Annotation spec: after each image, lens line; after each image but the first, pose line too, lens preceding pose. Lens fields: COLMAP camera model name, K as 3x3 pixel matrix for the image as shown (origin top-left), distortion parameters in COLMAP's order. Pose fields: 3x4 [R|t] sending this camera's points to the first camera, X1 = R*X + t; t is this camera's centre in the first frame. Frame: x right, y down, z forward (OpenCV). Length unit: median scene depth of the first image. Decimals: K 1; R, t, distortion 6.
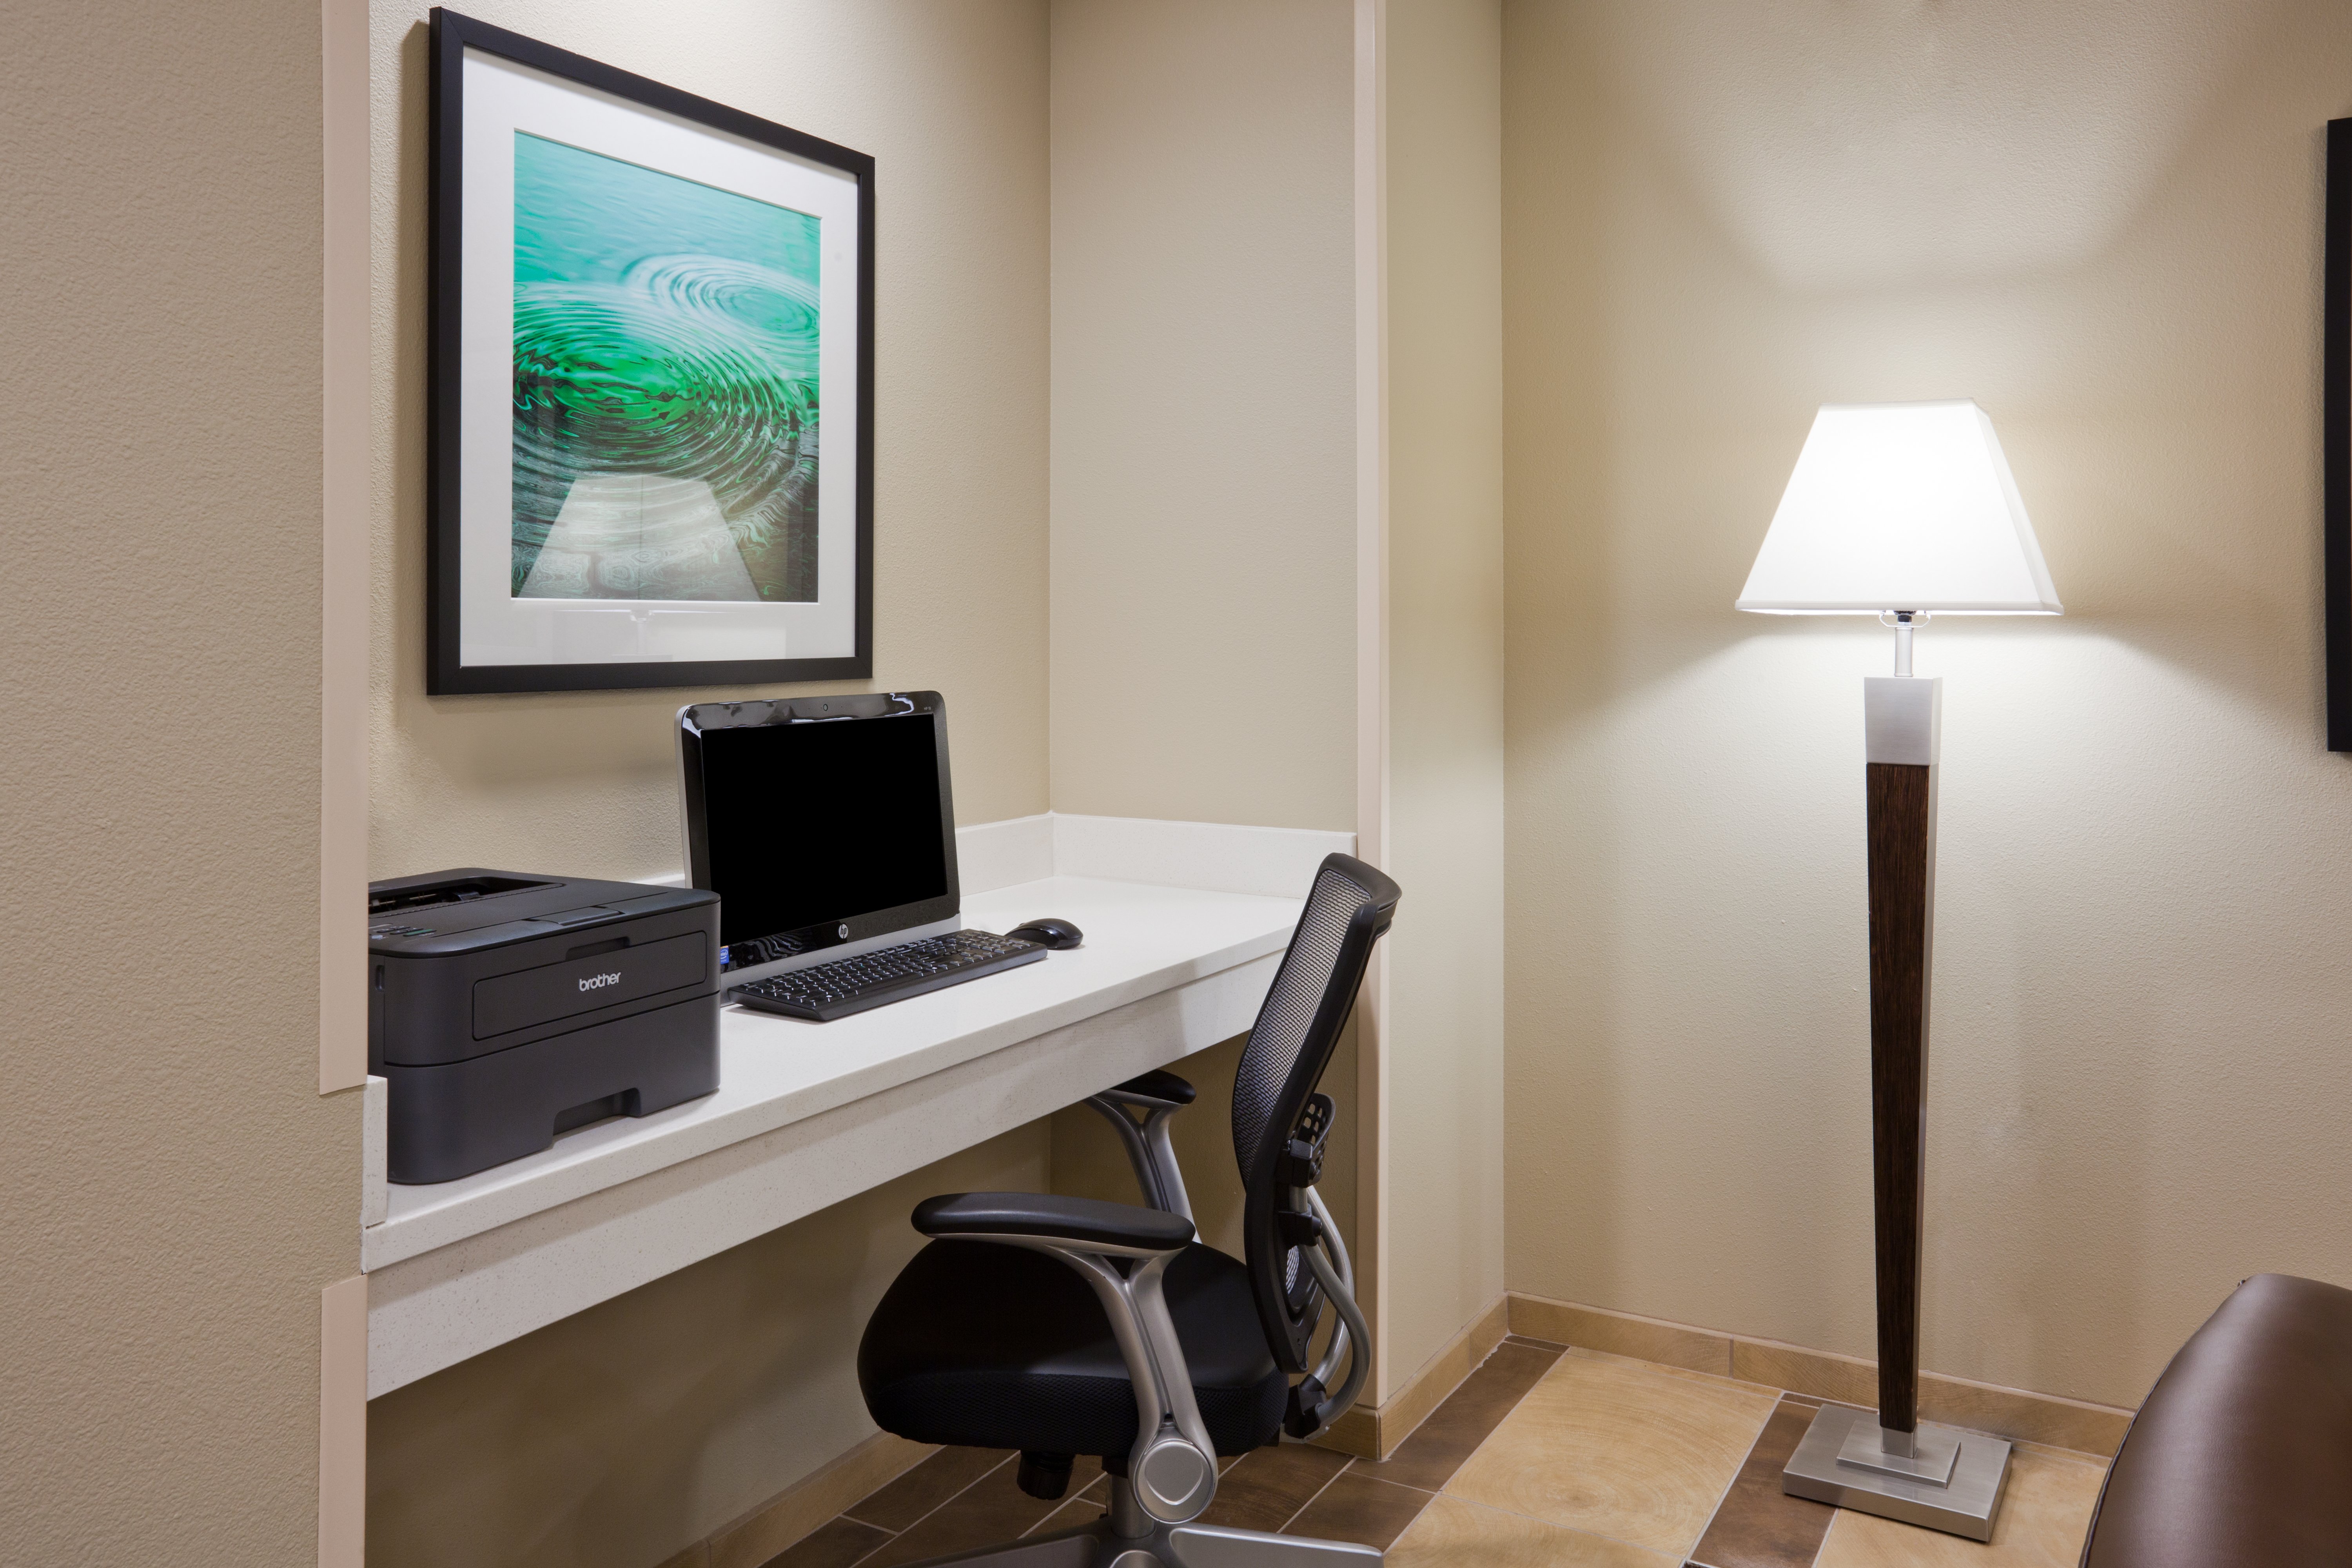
lens RADIAL K [[1900.4, 0, 1174.8], [0, 1900.4, 783.3], [0, 0, 1]] dist [0.002539, 0.000646]
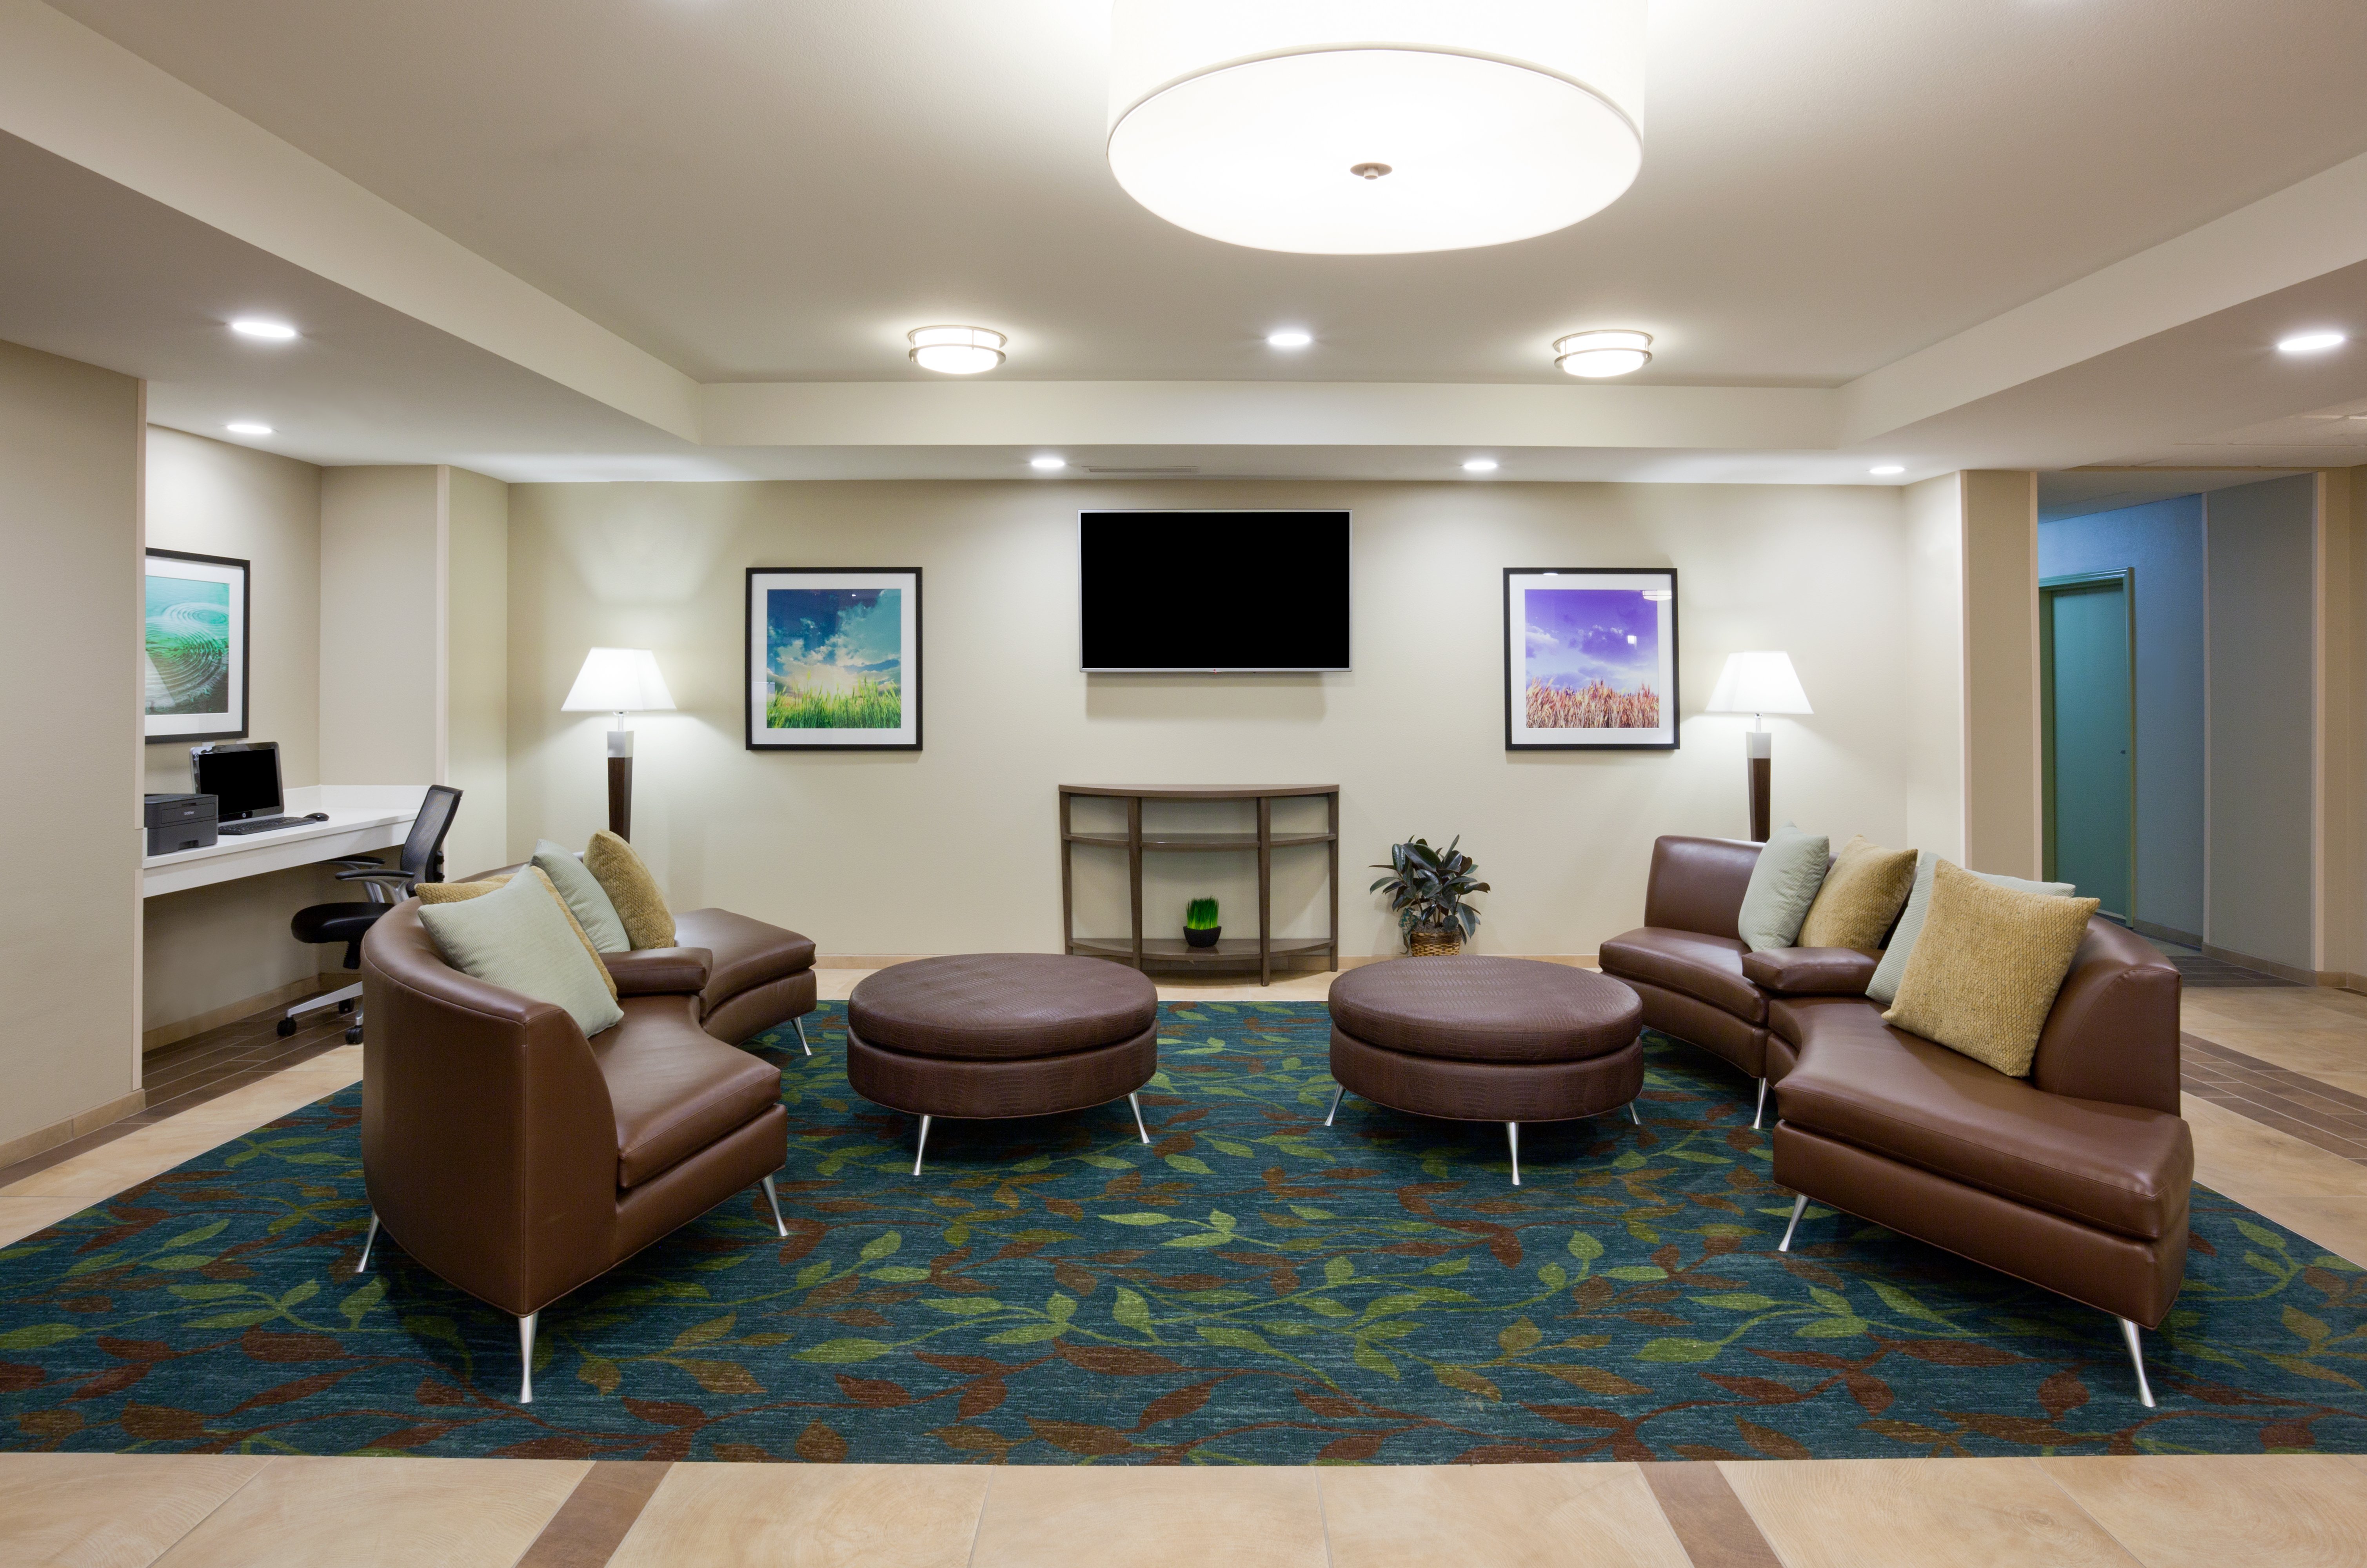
lens RADIAL K [[1364.3, 0, 1175.3], [0, 1364.3, 678.3], [0, 0, 1]] dist [-0.004258, -0.000515]
pose [[0.884381, -0.001460, 0.466763, 0.130693], [0.038291, 0.996852, -0.069432, 0.056334], [-0.465192, 0.079278, 0.881653, -1.579800]]
